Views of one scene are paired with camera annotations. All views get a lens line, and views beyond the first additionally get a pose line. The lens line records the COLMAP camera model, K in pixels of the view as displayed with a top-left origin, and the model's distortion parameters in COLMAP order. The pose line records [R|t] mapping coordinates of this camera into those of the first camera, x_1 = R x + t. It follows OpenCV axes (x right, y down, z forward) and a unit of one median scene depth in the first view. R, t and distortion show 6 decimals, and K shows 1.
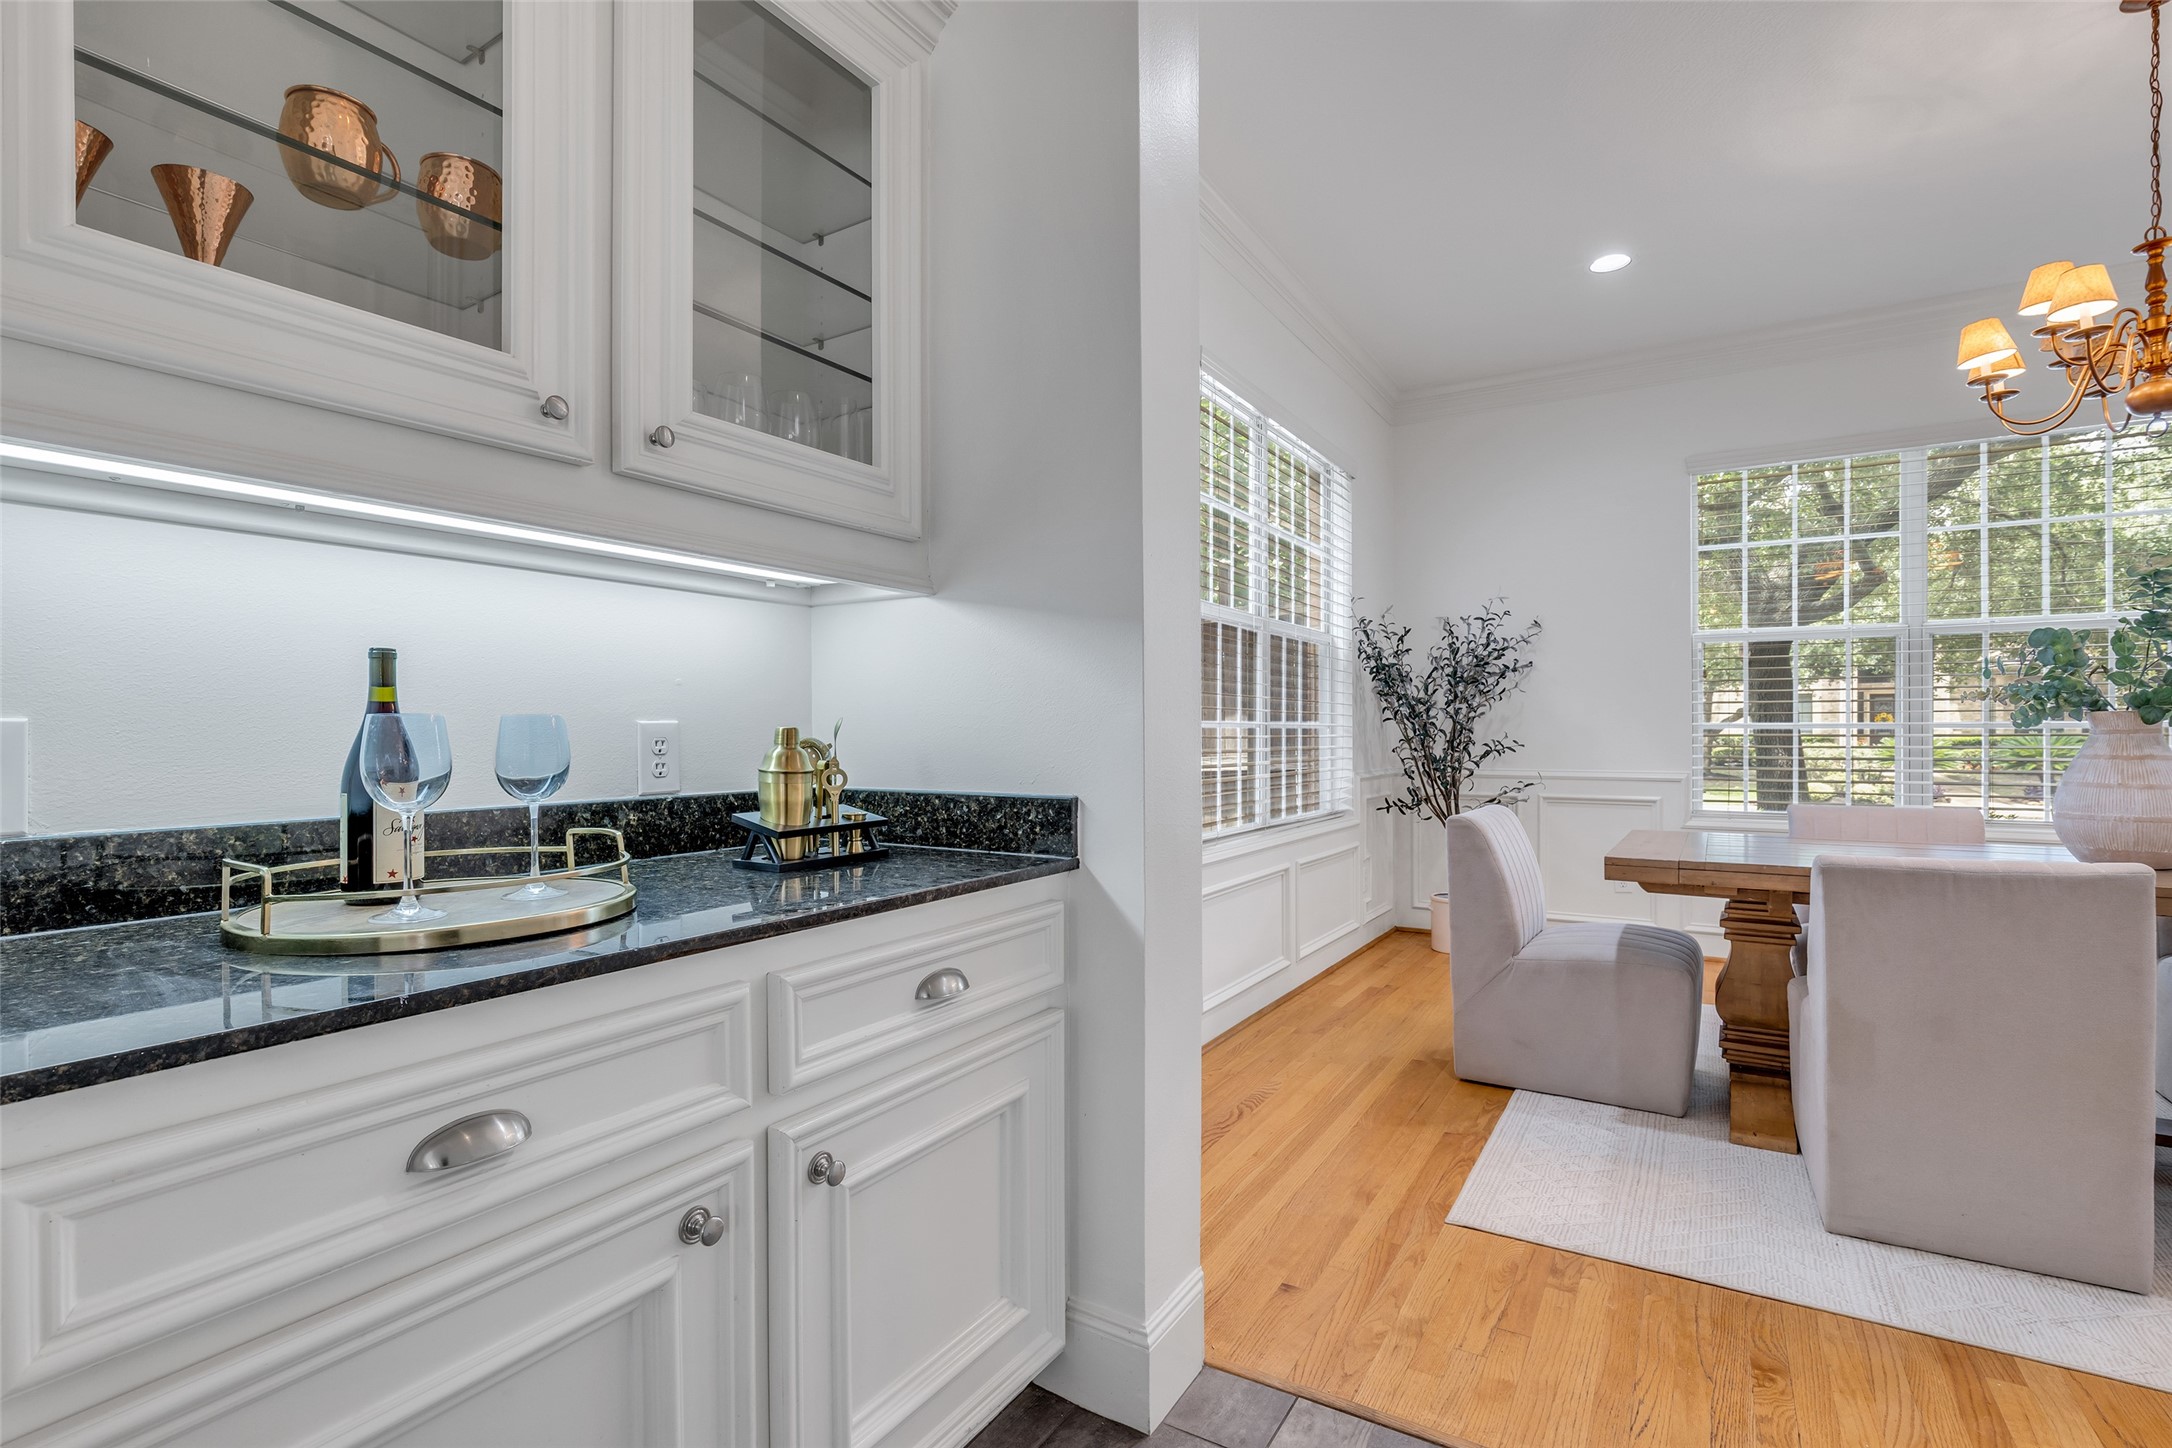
lens RADIAL K [[996.2, 0, 1081.5], [0, 996.2, 729.8], [0, 0, 1]] dist [-0.022357, 0.005016]
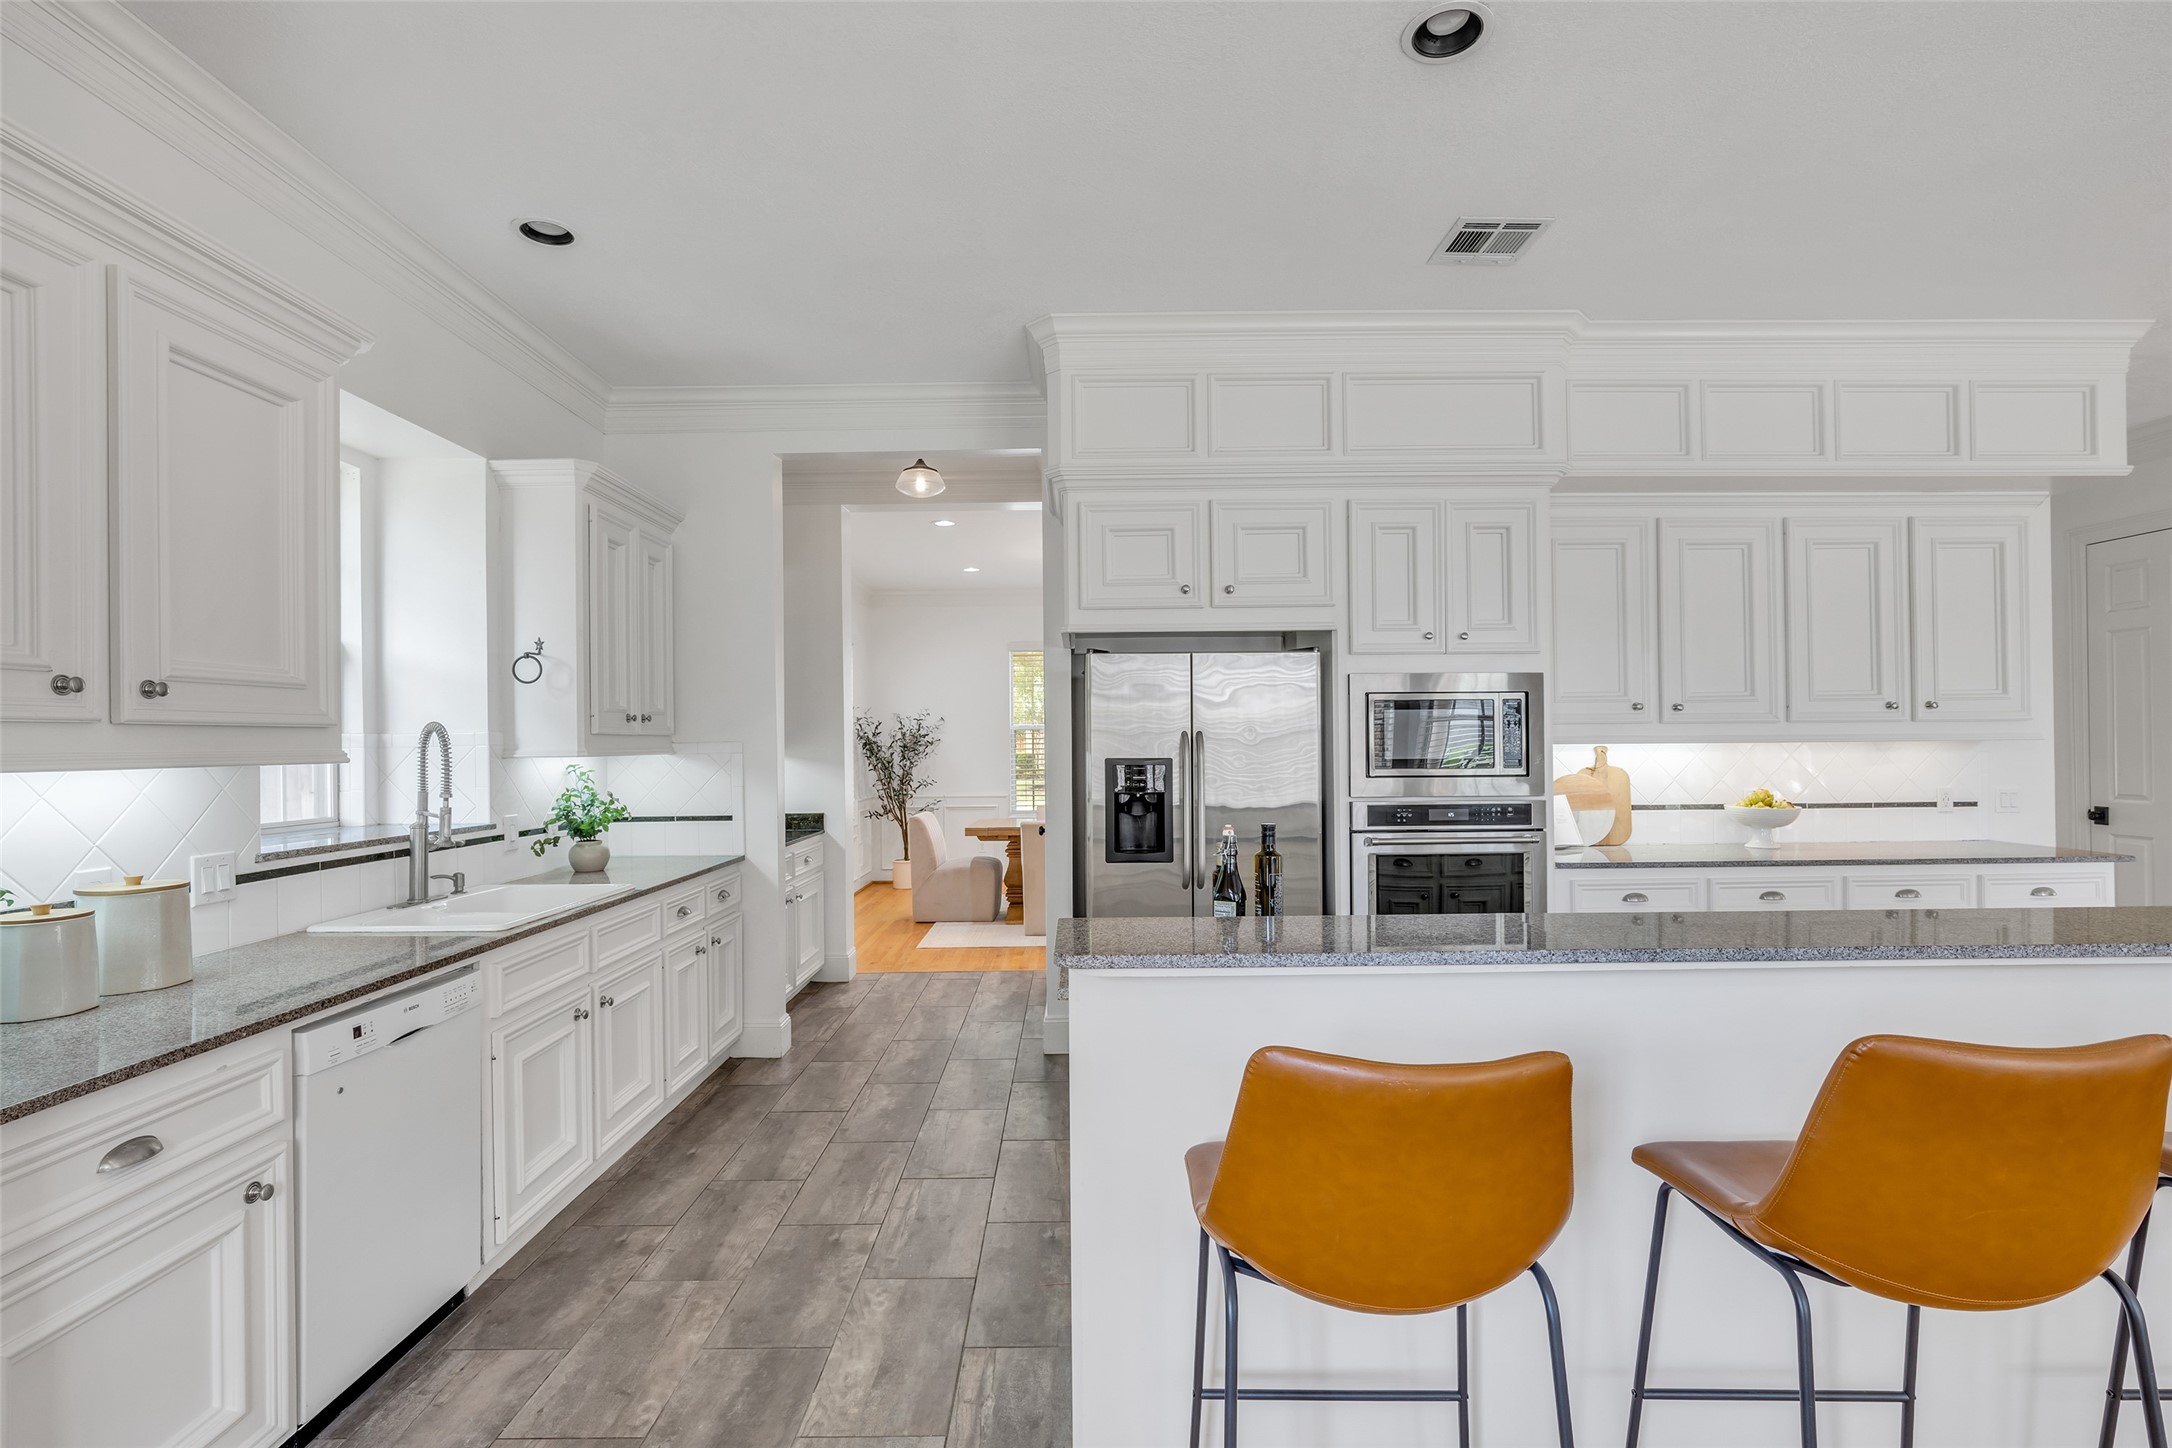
lens RADIAL K [[996.2, 0, 1083.0], [0, 996.2, 737.9], [0, 0, 1]] dist [-0.022357, 0.005016]
pose [[0.843532, -0.003135, 0.537070, -0.383199], [0.007079, 0.999961, -0.005282, -0.060013], [-0.537033, 0.008257, 0.843521, -0.851035]]
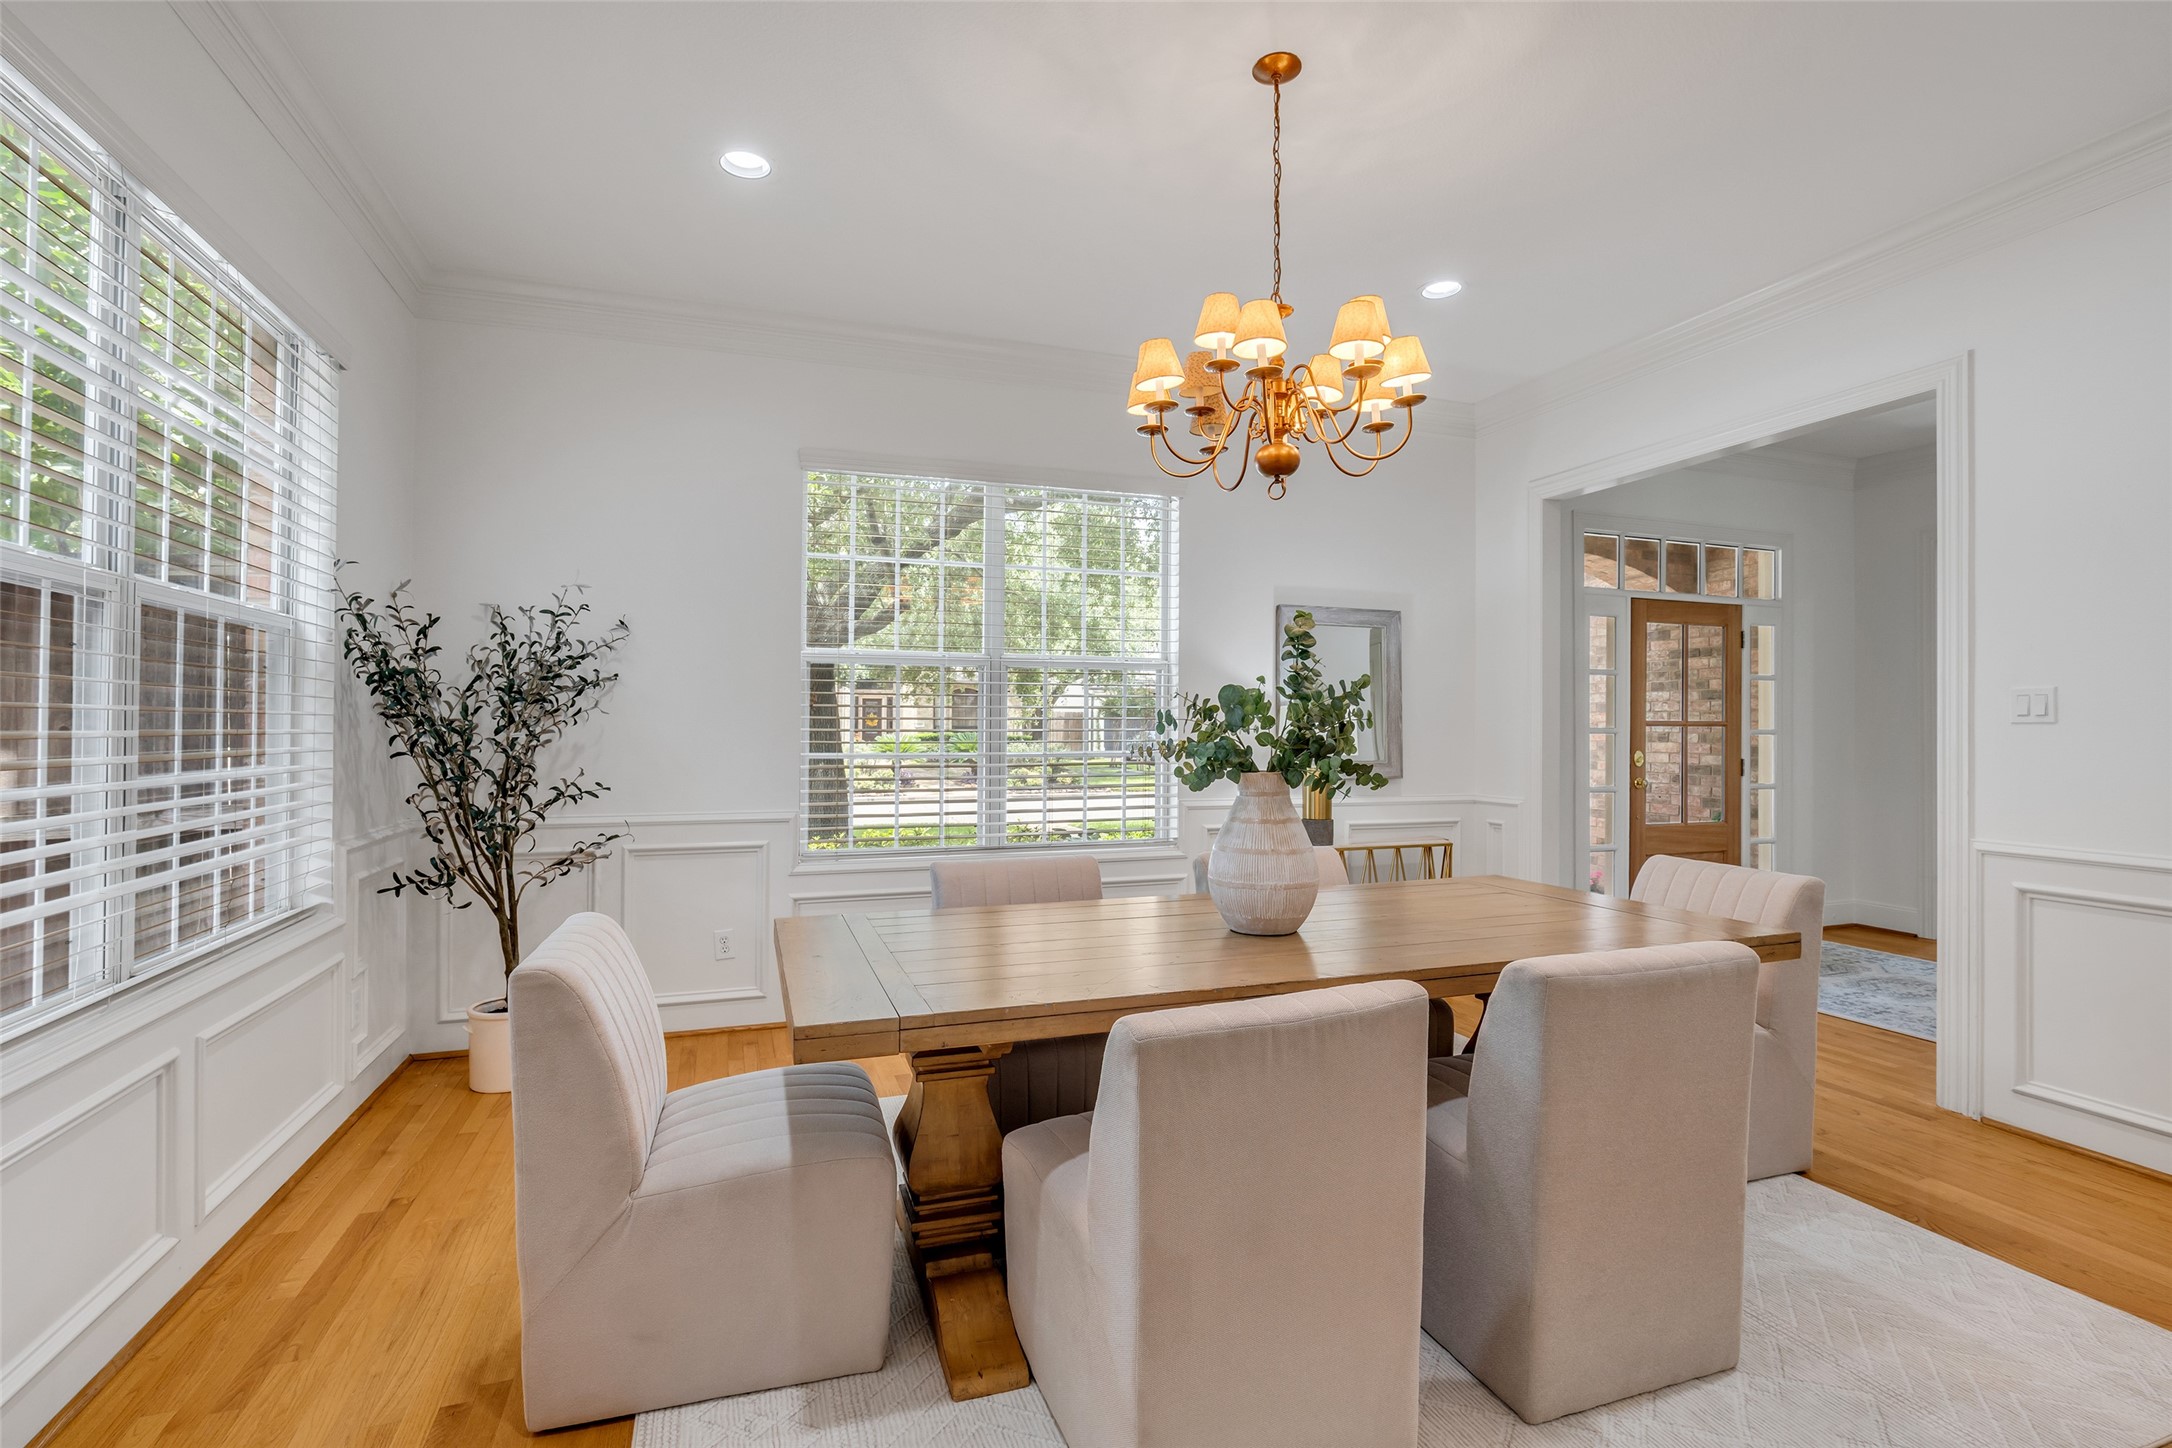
lens RADIAL K [[996.2, 0, 1074.9], [0, 996.2, 710.6], [0, 0, 1]] dist [-0.022357, 0.005016]
pose [[0.626584, 0.015957, 0.779191, 0.083870], [-0.004922, 0.999851, -0.016518, -0.030980], [-0.779338, 0.006515, 0.626569, 0.257106]]
